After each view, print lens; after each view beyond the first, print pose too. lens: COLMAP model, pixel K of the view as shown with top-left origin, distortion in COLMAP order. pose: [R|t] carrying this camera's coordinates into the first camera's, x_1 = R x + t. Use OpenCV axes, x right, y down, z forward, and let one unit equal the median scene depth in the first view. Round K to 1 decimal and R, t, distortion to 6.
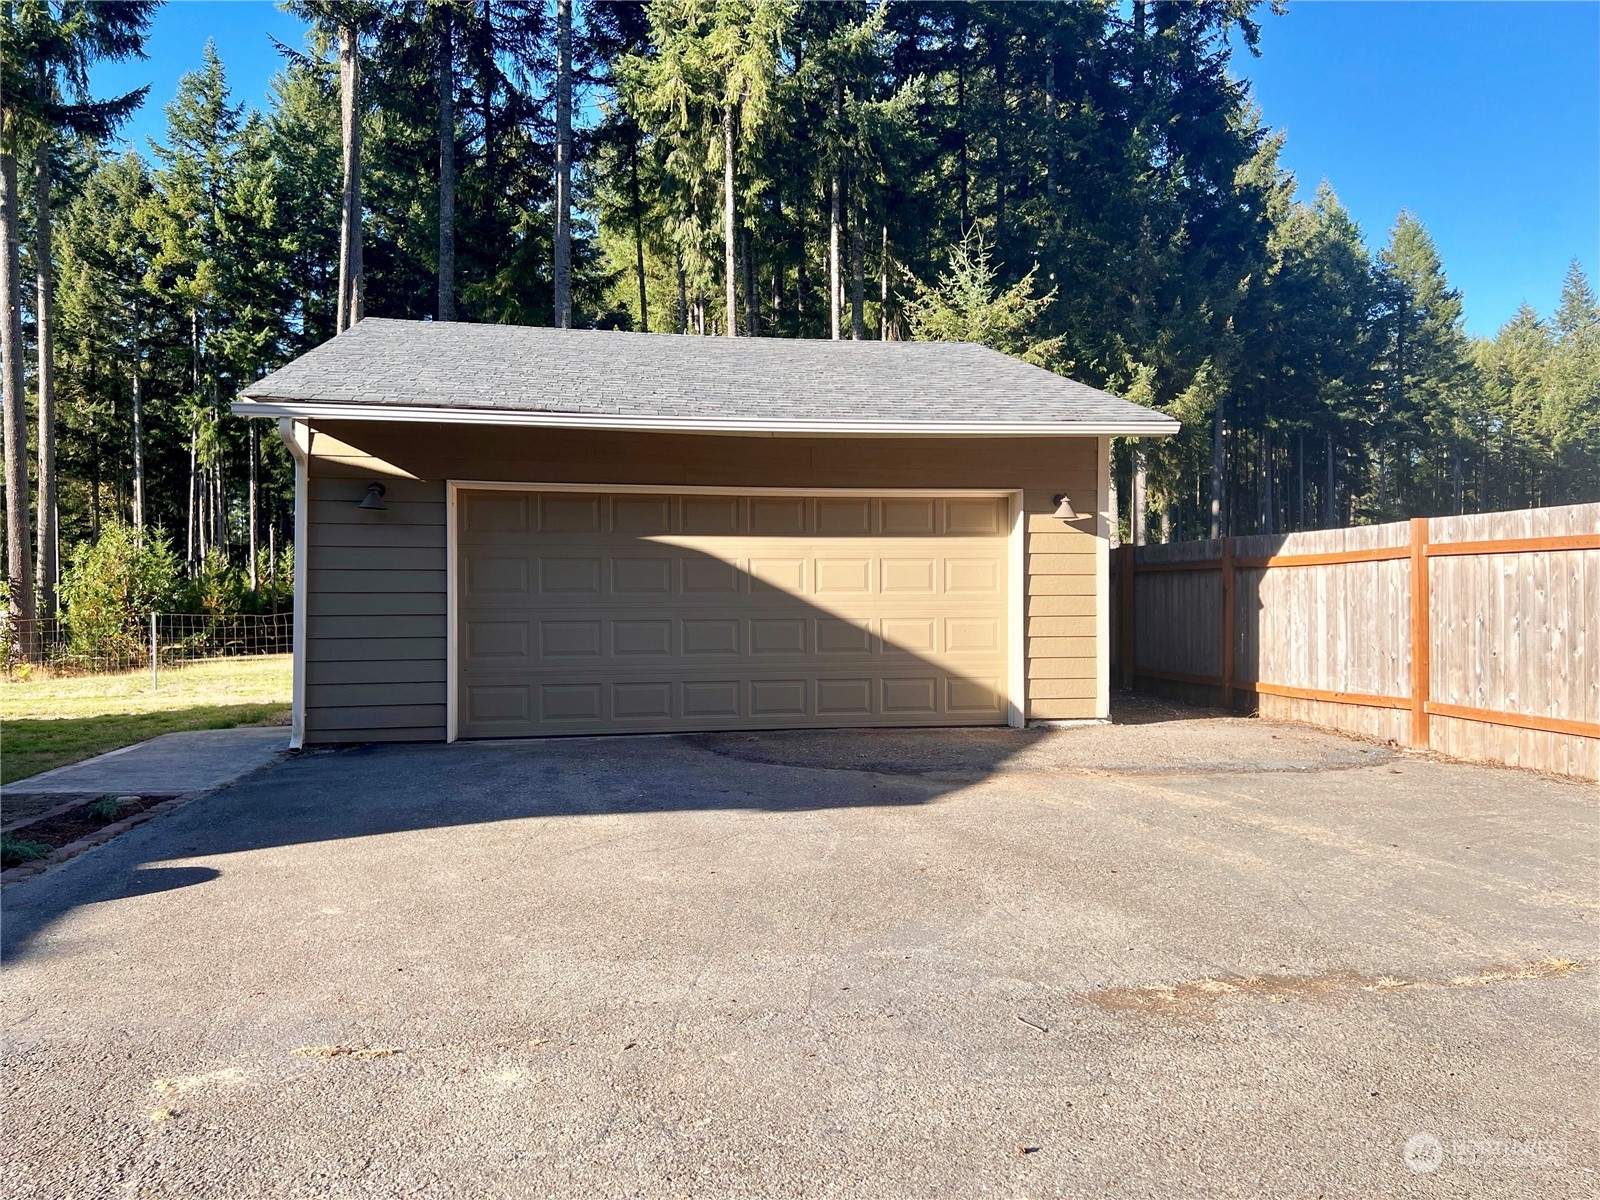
lens RADIAL K [[1200.7, 0, 805.7], [0, 1200.7, 602.7], [0, 0, 1]] dist [0.034101, -0.026892]
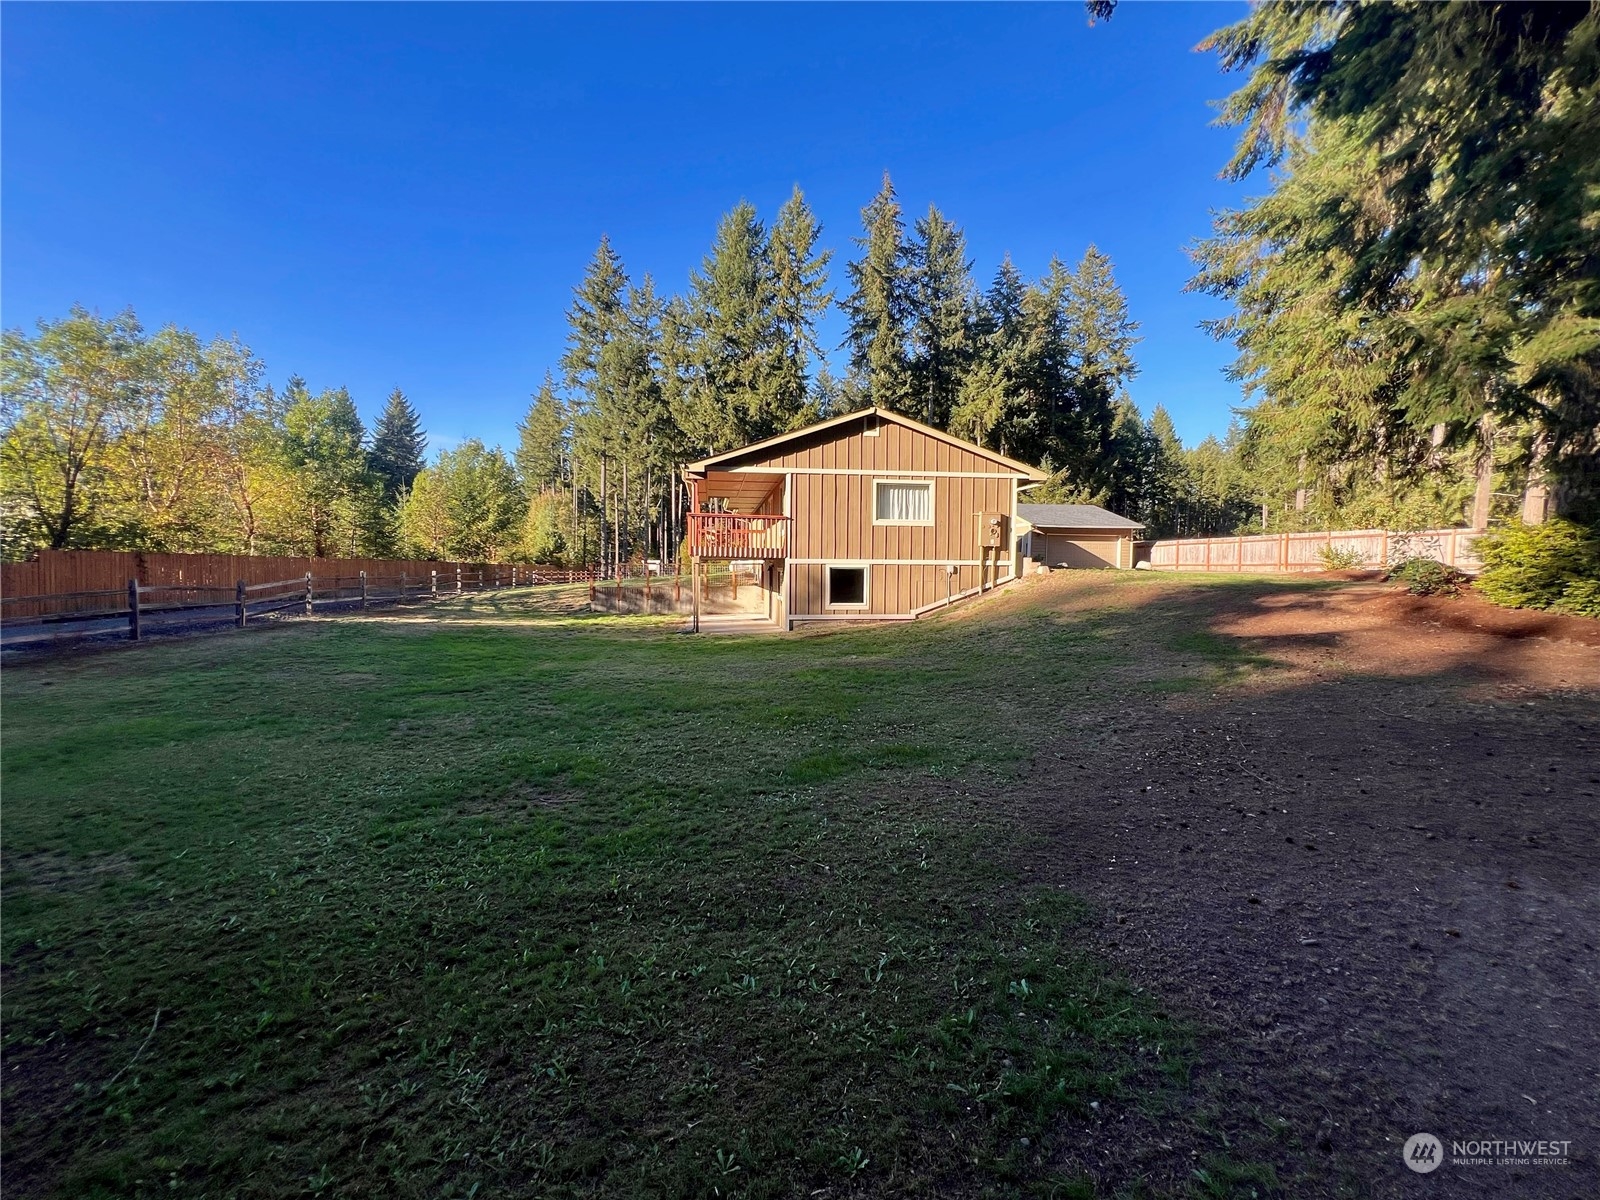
lens RADIAL K [[639.8, 0, 795.6], [0, 639.8, 600.6], [0, 0, 1]] dist [-0.004515, 0.001238]
pose [[0.999199, 0.012888, -0.037880, -0.434516], [-0.011068, 0.998793, 0.047857, 0.036600], [0.038451, -0.047399, 0.998136, -0.779051]]
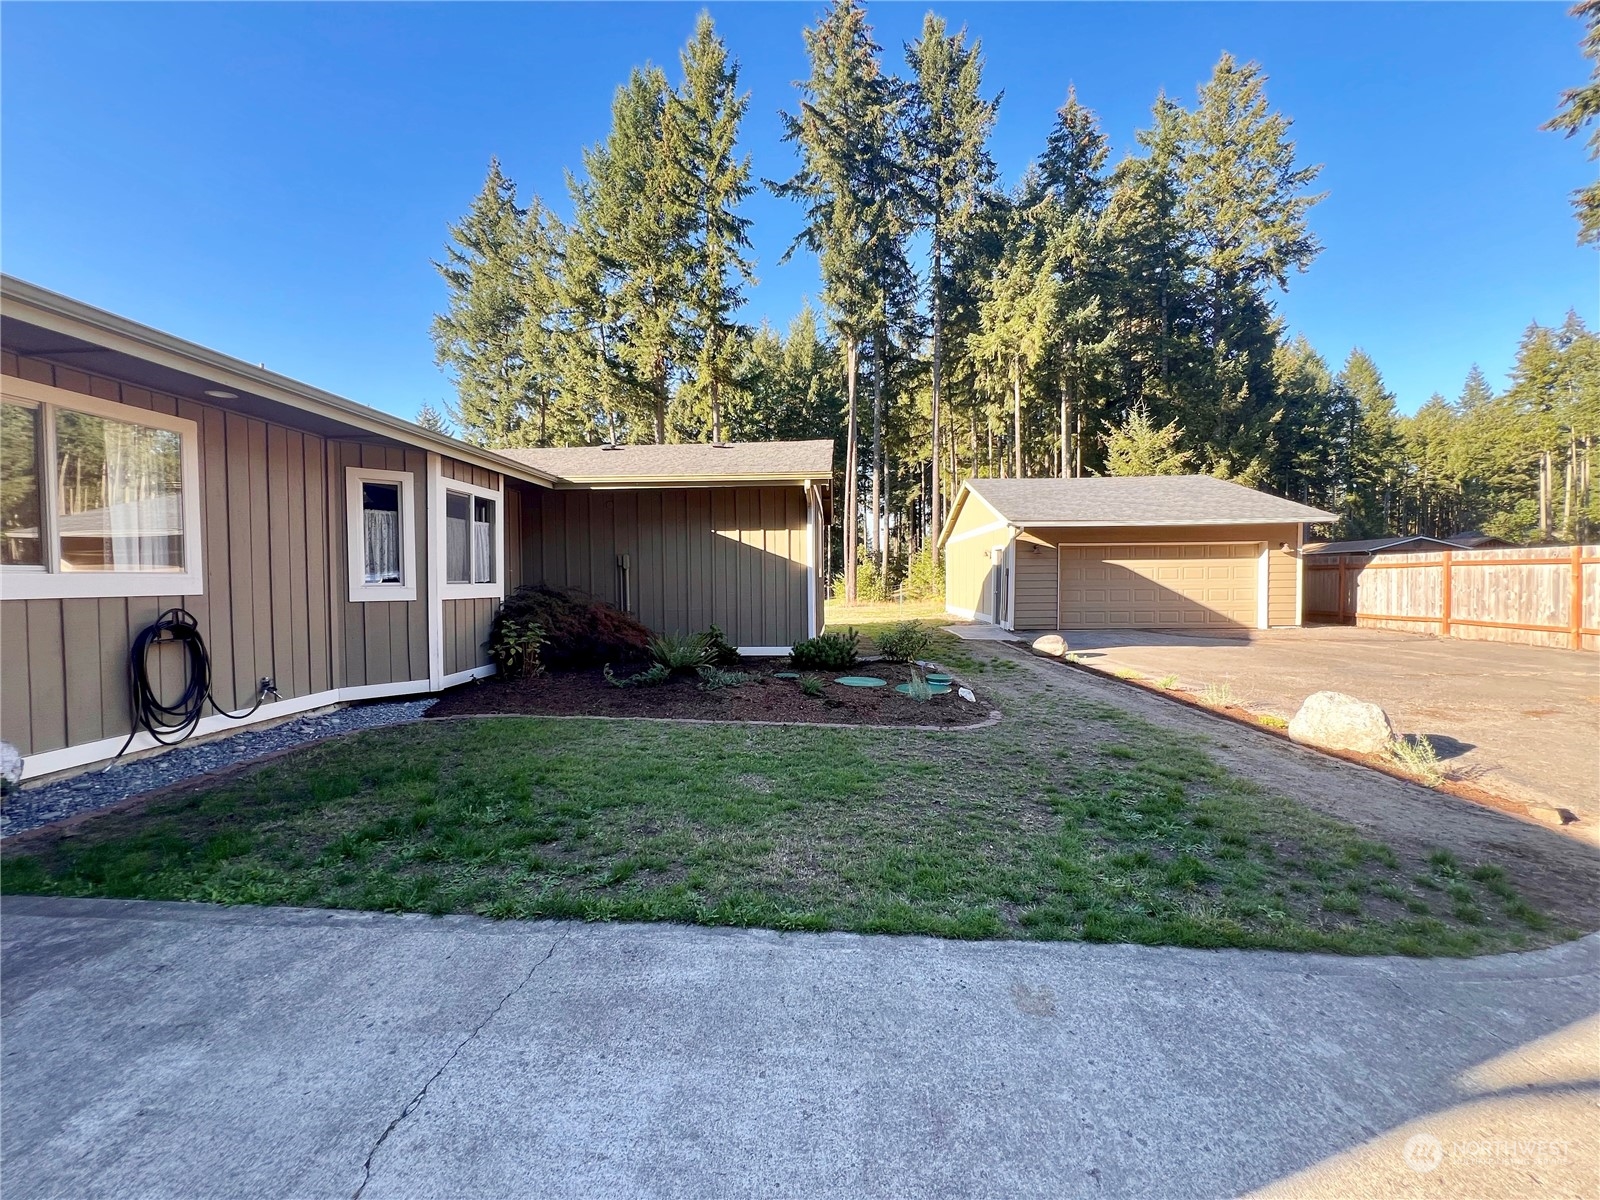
lens RADIAL K [[639.8, 0, 798.2], [0, 639.8, 598.8], [0, 0, 1]] dist [-0.004515, 0.001238]
pose [[0.971141, 0.000634, -0.238506, -0.139849], [0.006586, 0.999544, 0.029474, -0.003714], [0.238416, -0.030194, 0.970694, -0.182523]]
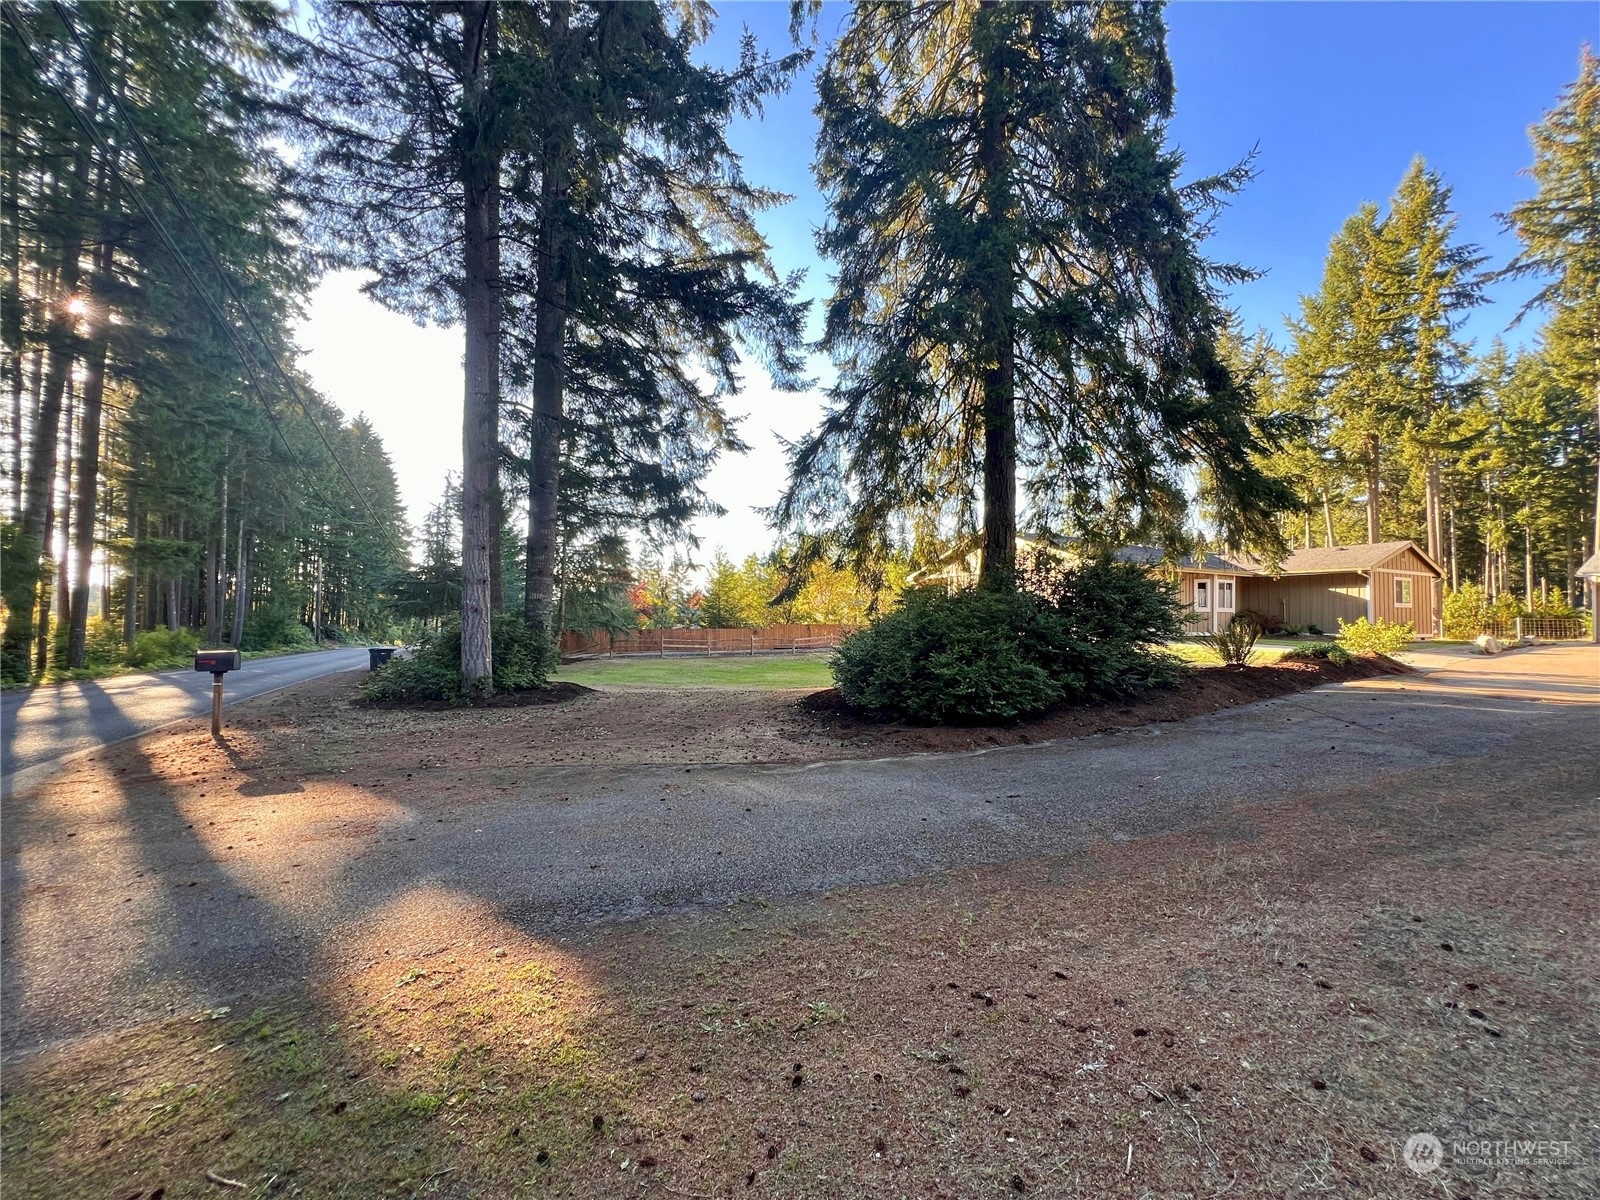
lens RADIAL K [[639.8, 0, 796.4], [0, 639.8, 601.5], [0, 0, 1]] dist [-0.004515, 0.001238]
pose [[0.302717, -0.018103, -0.952908, 0.258516], [-0.009881, 0.999706, -0.022131, 0.010766], [0.953029, 0.016116, 0.302449, -0.698638]]
